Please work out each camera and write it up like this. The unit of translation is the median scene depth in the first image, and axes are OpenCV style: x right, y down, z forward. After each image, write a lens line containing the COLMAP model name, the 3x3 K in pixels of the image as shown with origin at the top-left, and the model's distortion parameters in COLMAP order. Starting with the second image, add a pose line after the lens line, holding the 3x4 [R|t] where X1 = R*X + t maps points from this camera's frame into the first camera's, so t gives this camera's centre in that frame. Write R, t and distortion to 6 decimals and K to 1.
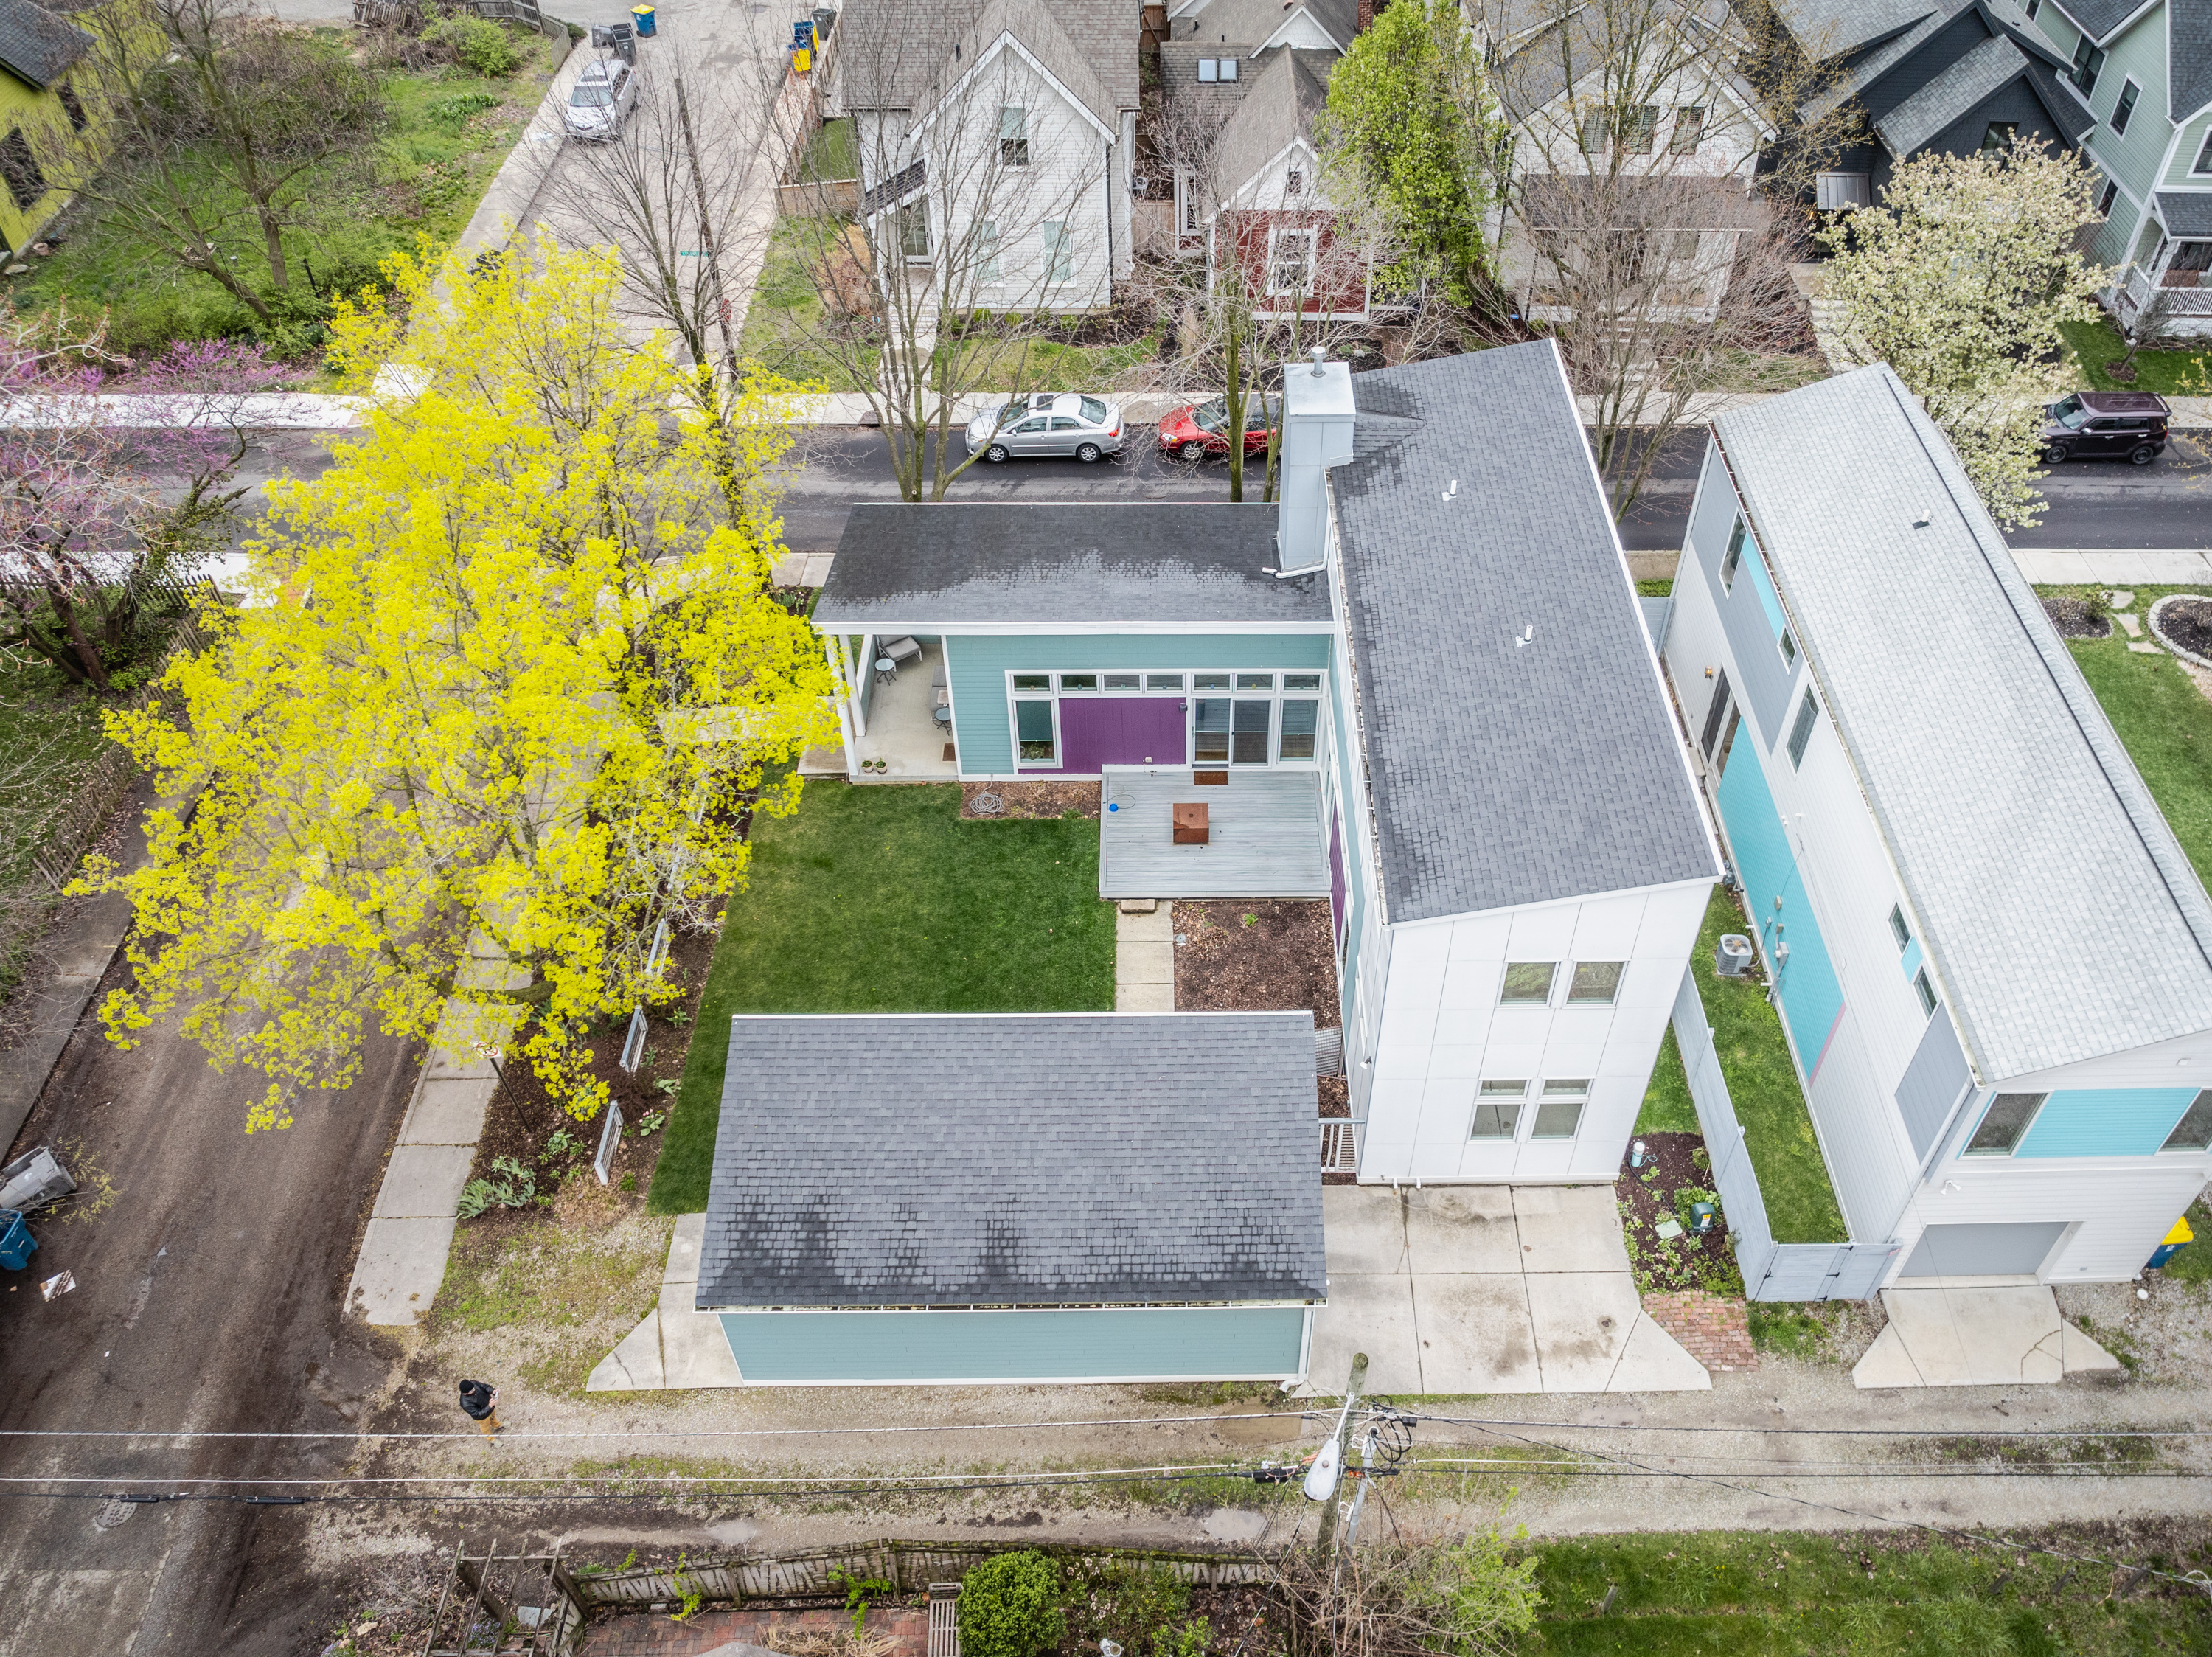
lens RADIAL K [[1730.9, 0, 1193.3], [0, 1730.9, 812.9], [0, 0, 1]] dist [-0.054521, 0.023649]
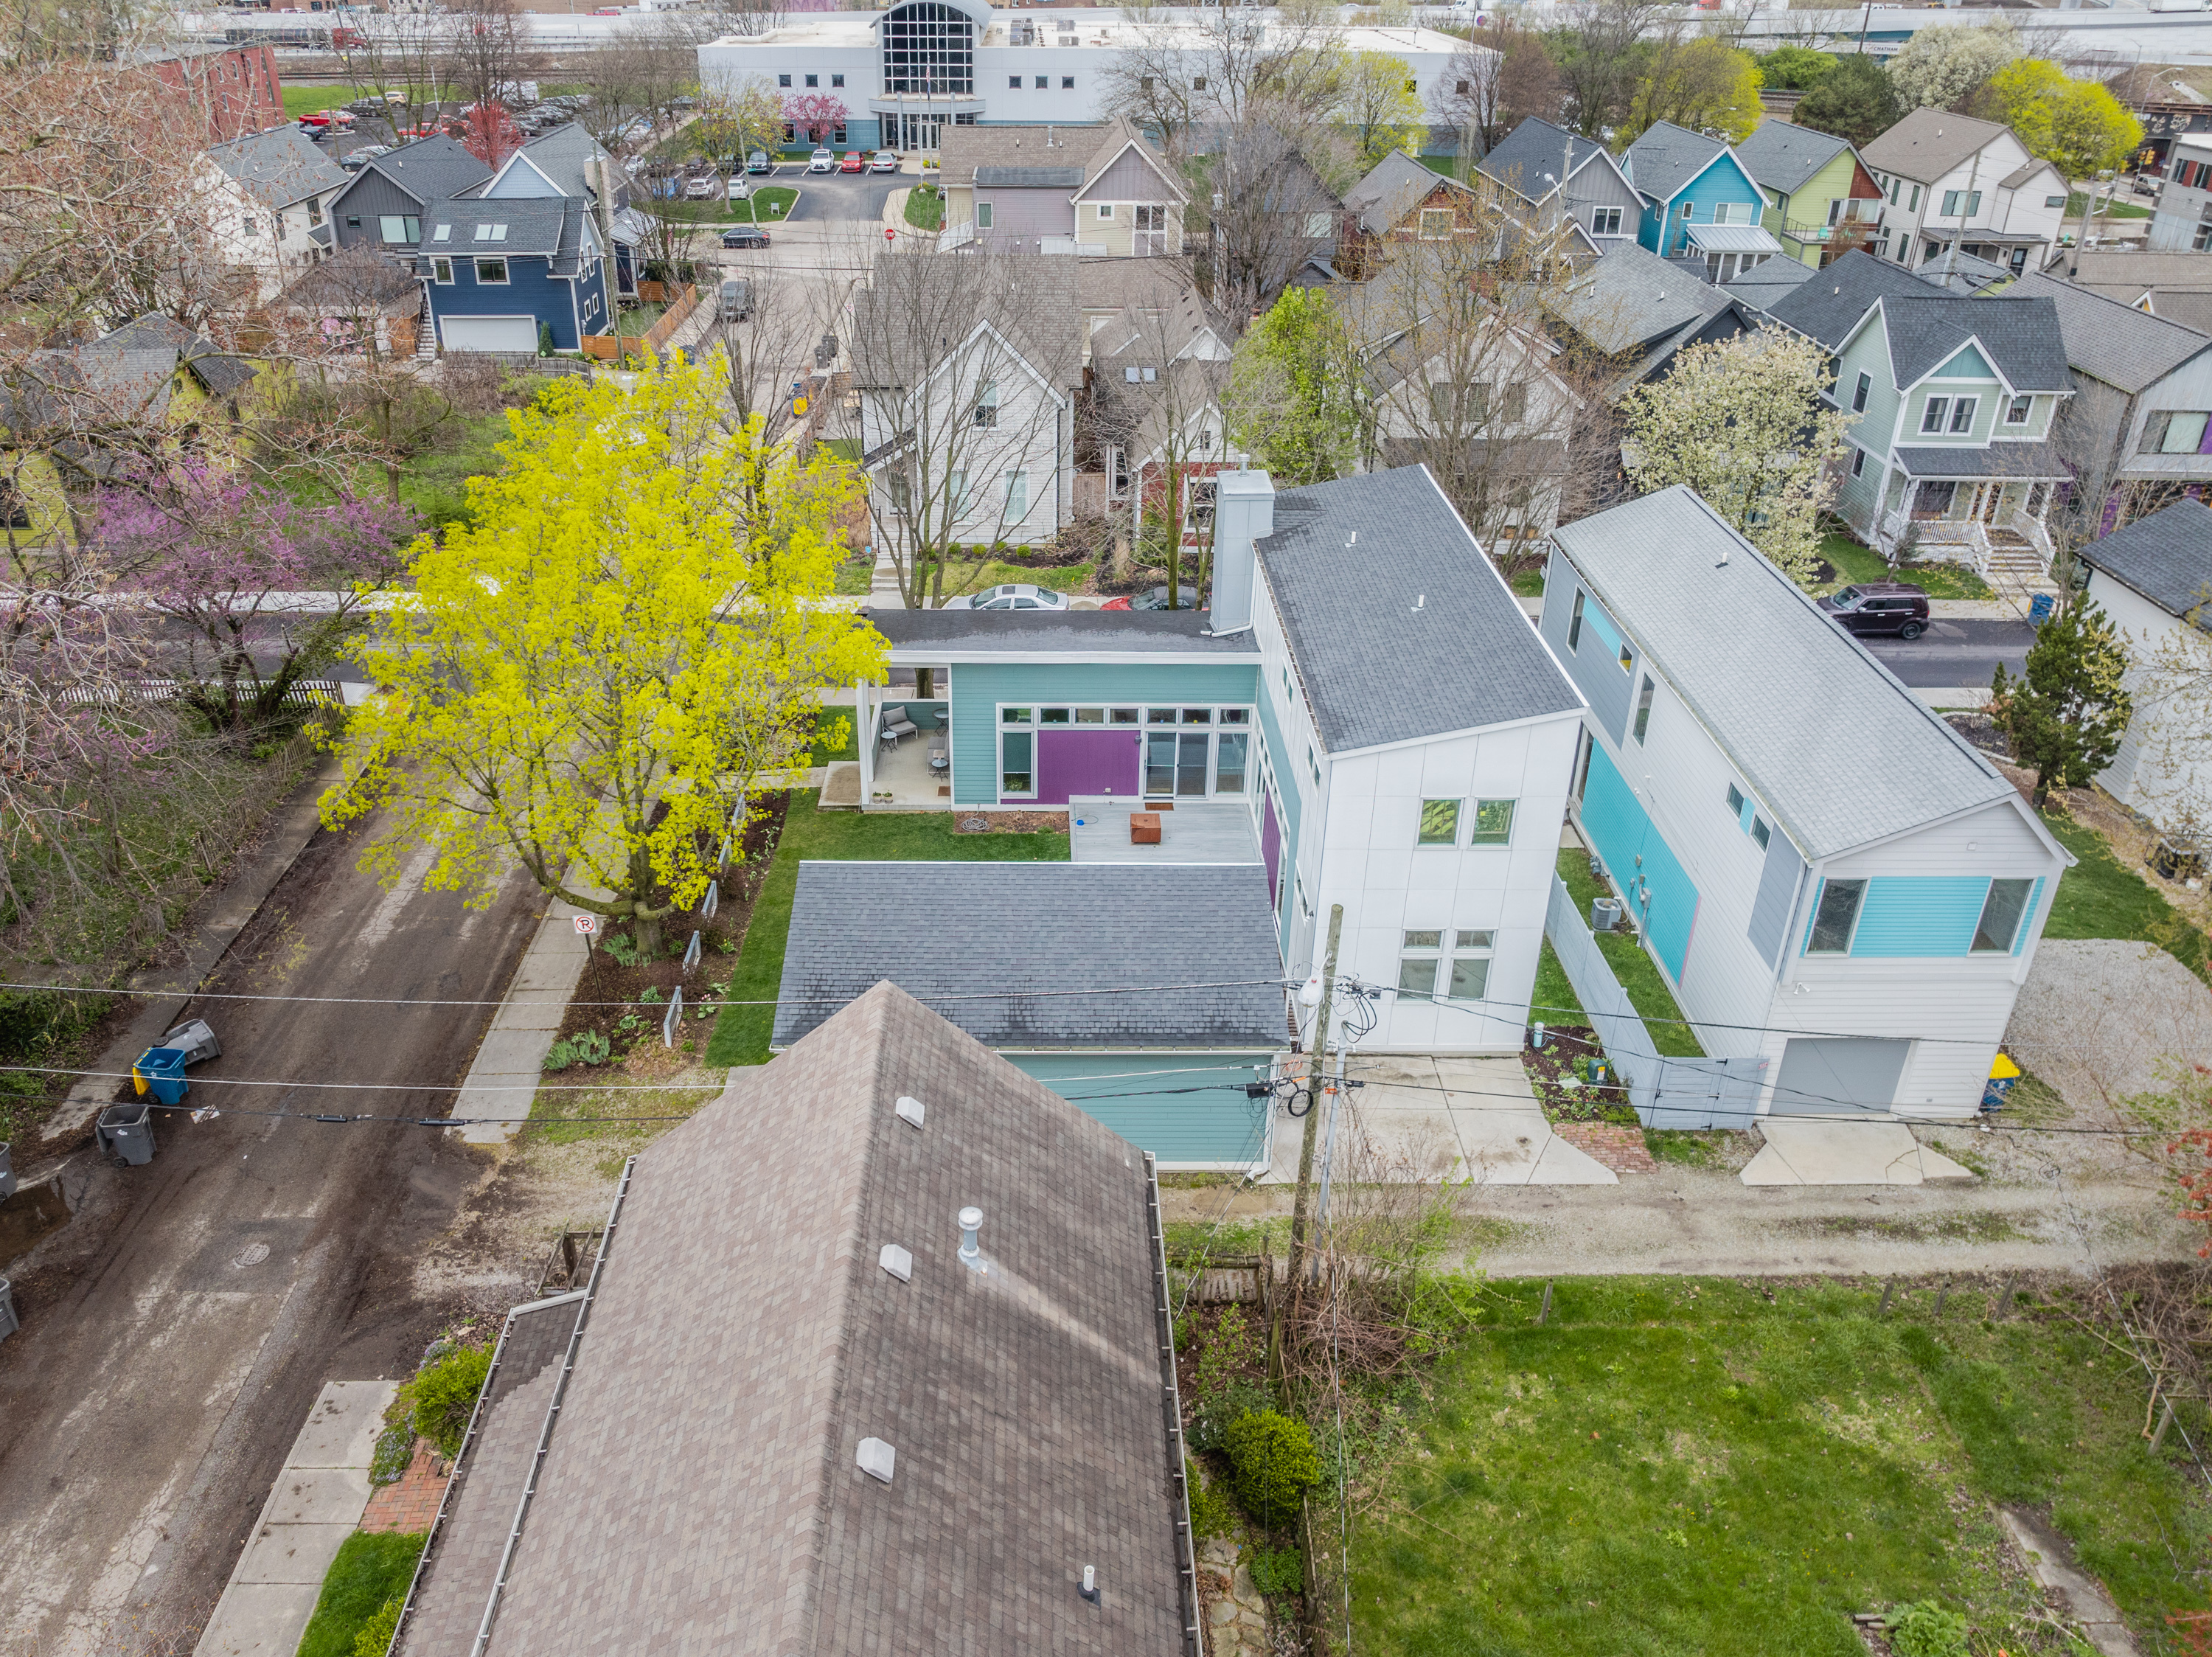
lens RADIAL K [[1635.0, 0, 1025.8], [0, 1635.0, 784.7], [0, 0, 1]] dist [-0.051758, 0.018115]
pose [[0.999645, 0.003624, -0.026394, -0.060363], [-0.011121, 0.957022, -0.289802, 0.337331], [0.024210, 0.289992, 0.956723, -0.117379]]
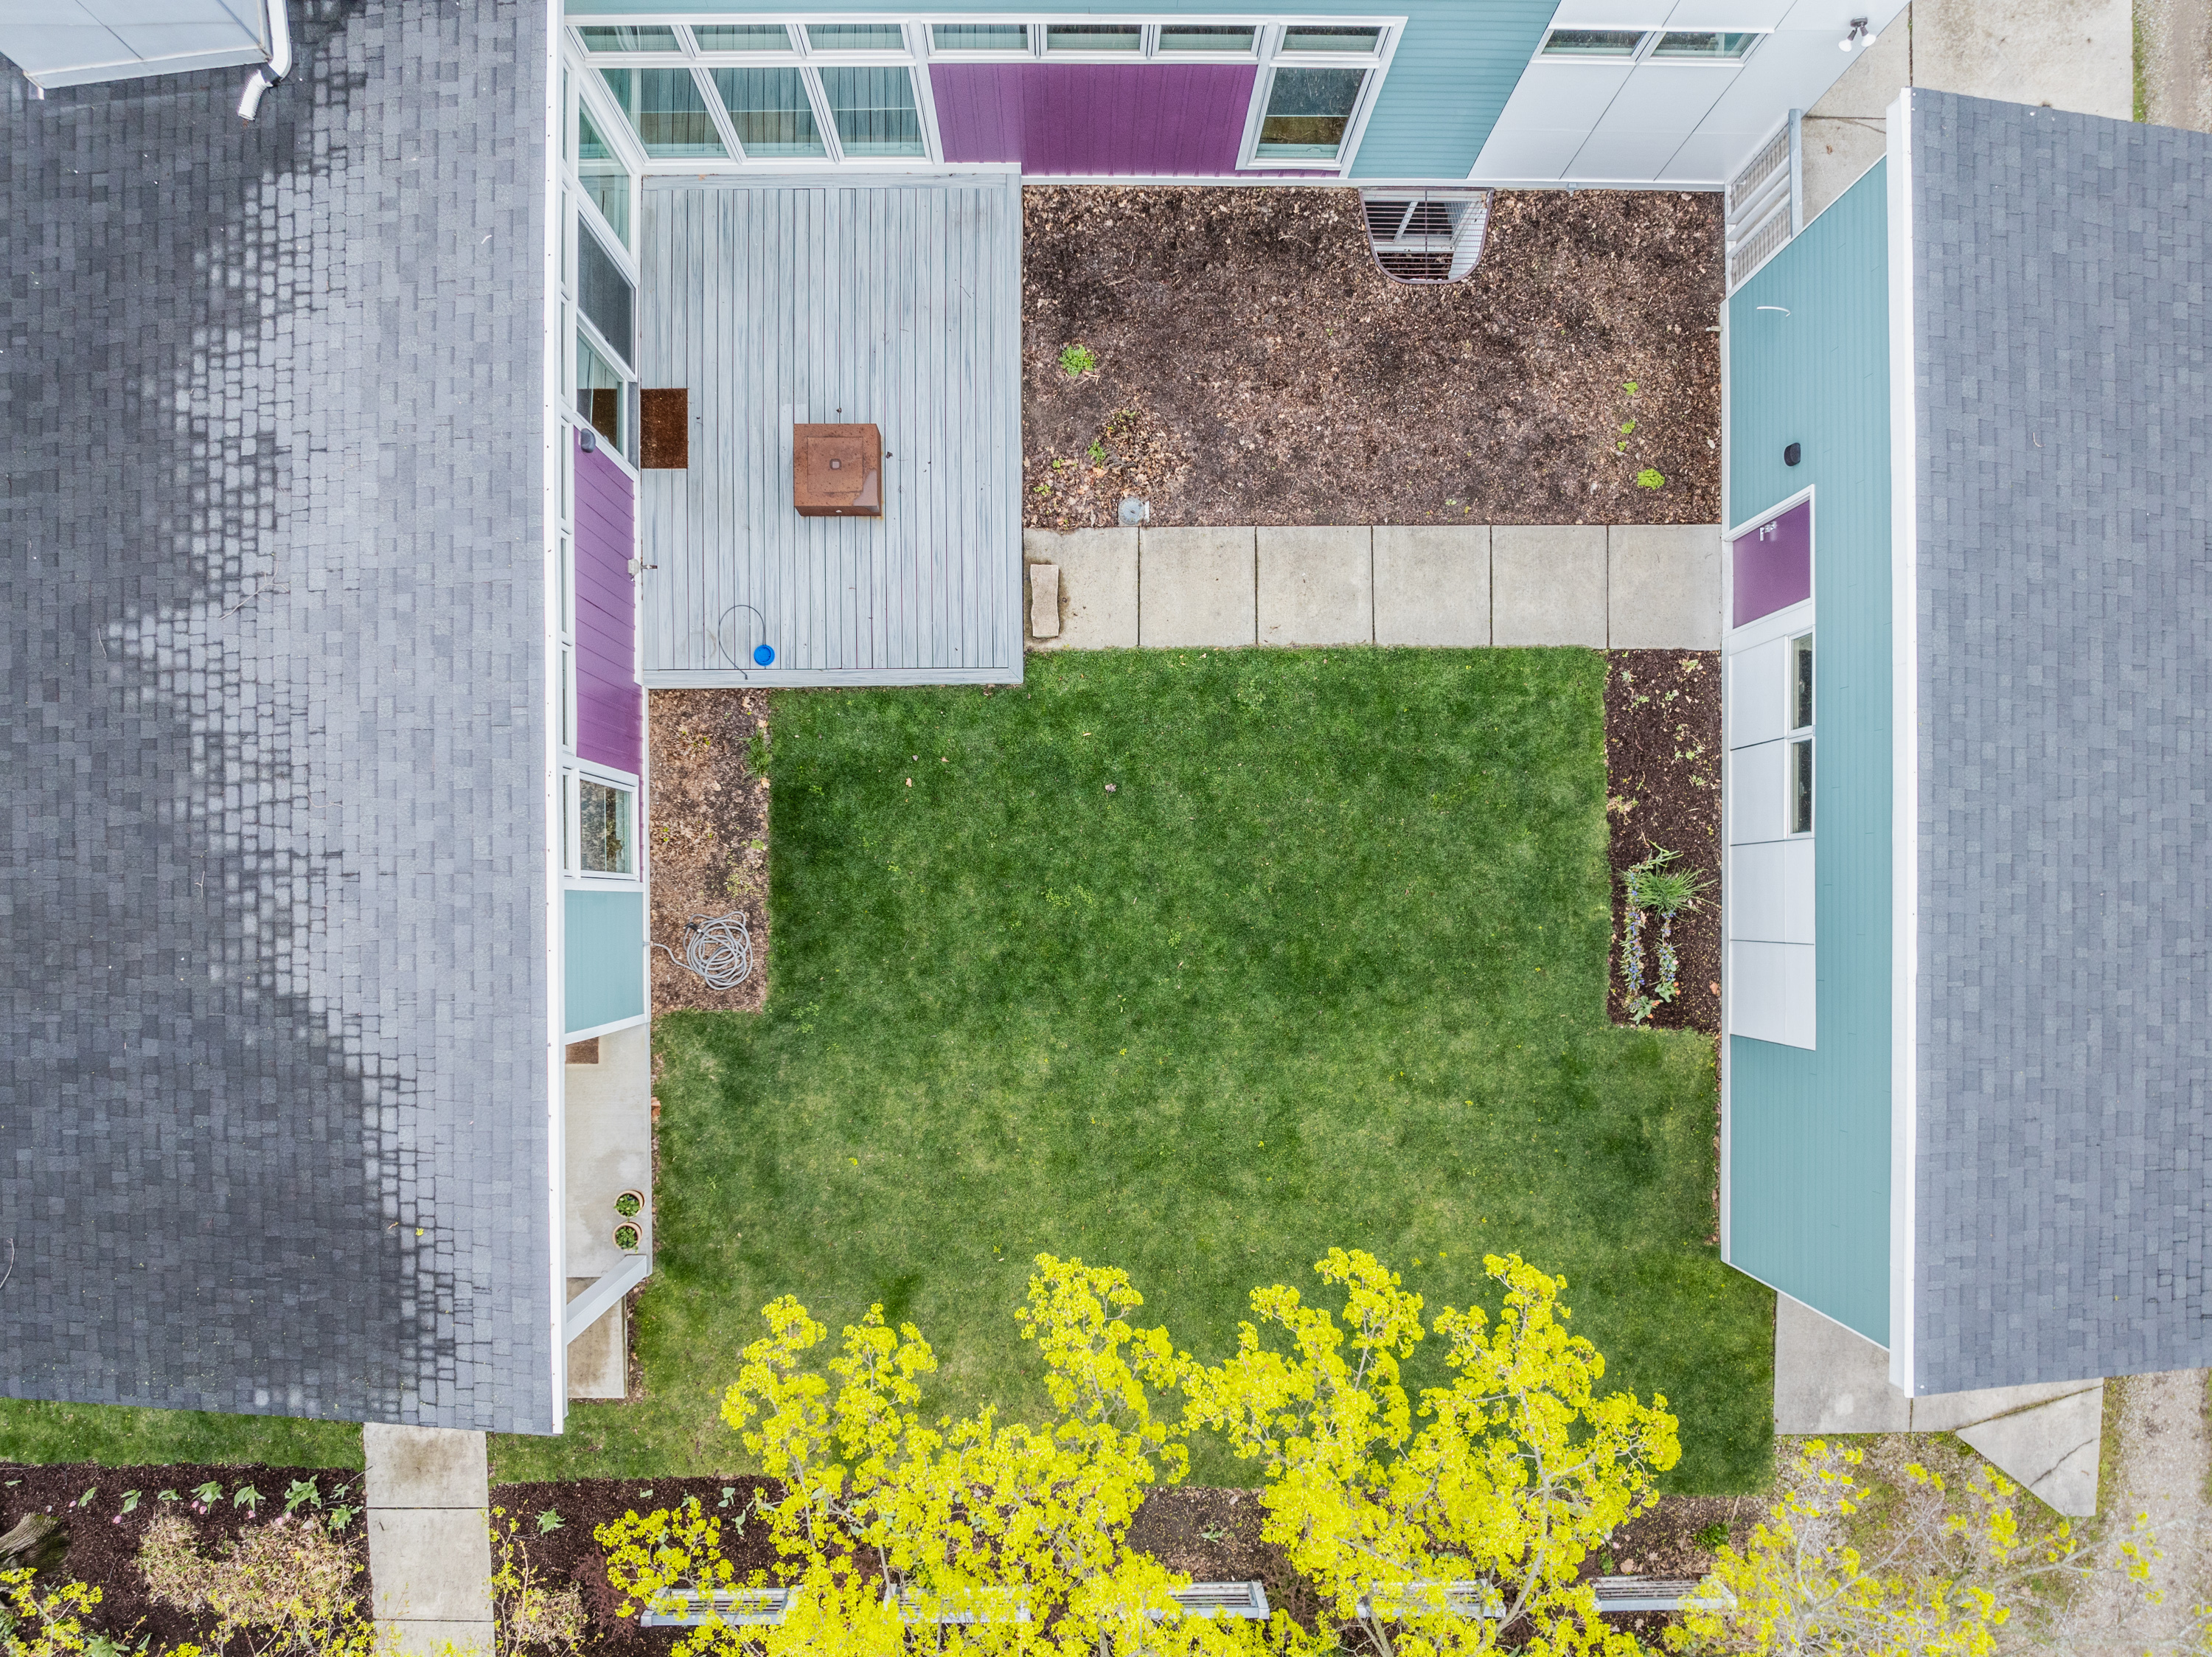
lens RADIAL K [[1730.9, 0, 1104.1], [0, 1730.9, 933.8], [0, 0, 1]] dist [-0.054521, 0.023649]
pose [[0.011693, -0.999637, -0.024292, -0.116085], [0.693154, -0.009407, 0.720729, -0.284319], [-0.720695, -0.025266, 0.692792, 0.706852]]
